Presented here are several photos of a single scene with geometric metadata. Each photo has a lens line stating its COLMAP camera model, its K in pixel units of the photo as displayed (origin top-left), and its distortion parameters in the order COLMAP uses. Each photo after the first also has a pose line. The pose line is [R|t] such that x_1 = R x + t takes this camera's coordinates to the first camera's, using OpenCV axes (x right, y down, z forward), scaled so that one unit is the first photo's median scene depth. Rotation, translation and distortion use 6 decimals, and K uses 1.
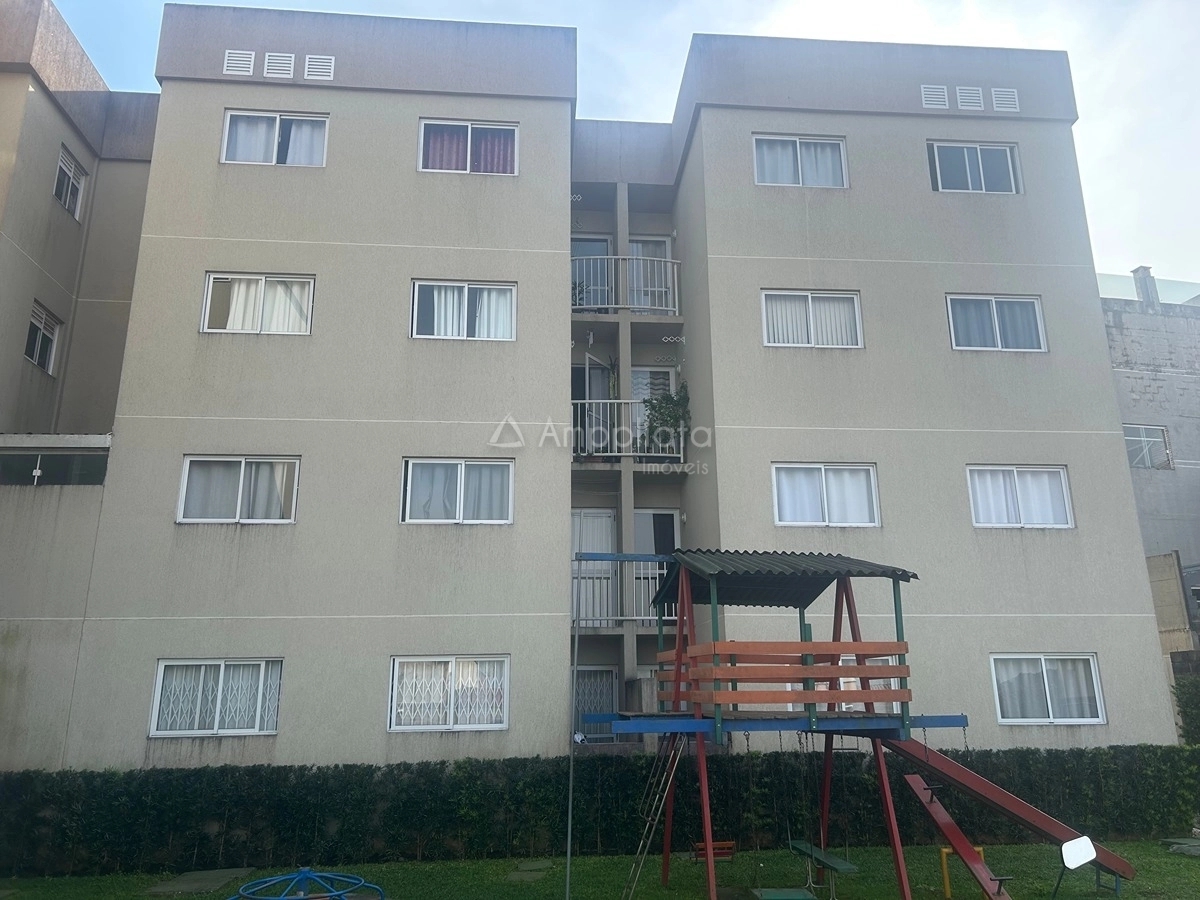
lens RADIAL K [[899.9, 0, 600.0], [0, 899.9, 450.0], [0, 0, 1]] dist [0.061423, -0.062770]
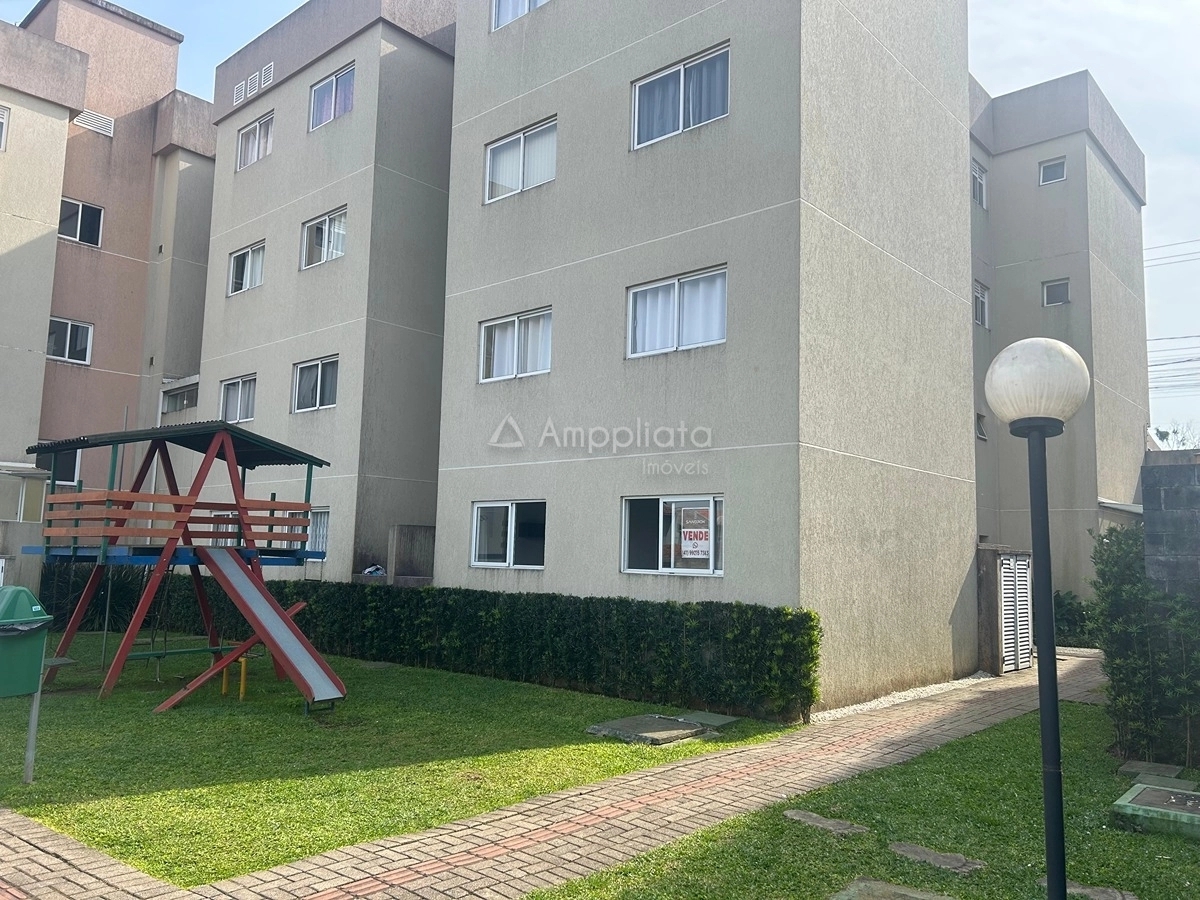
lens RADIAL K [[899.9, 0, 600.0], [0, 899.9, 450.0], [0, 0, 1]] dist [0.061423, -0.062770]
pose [[0.684485, -0.055264, -0.726930, 1.026093], [0.164155, 0.983200, 0.079824, 0.097614], [0.710306, -0.173967, 0.682057, 0.363698]]
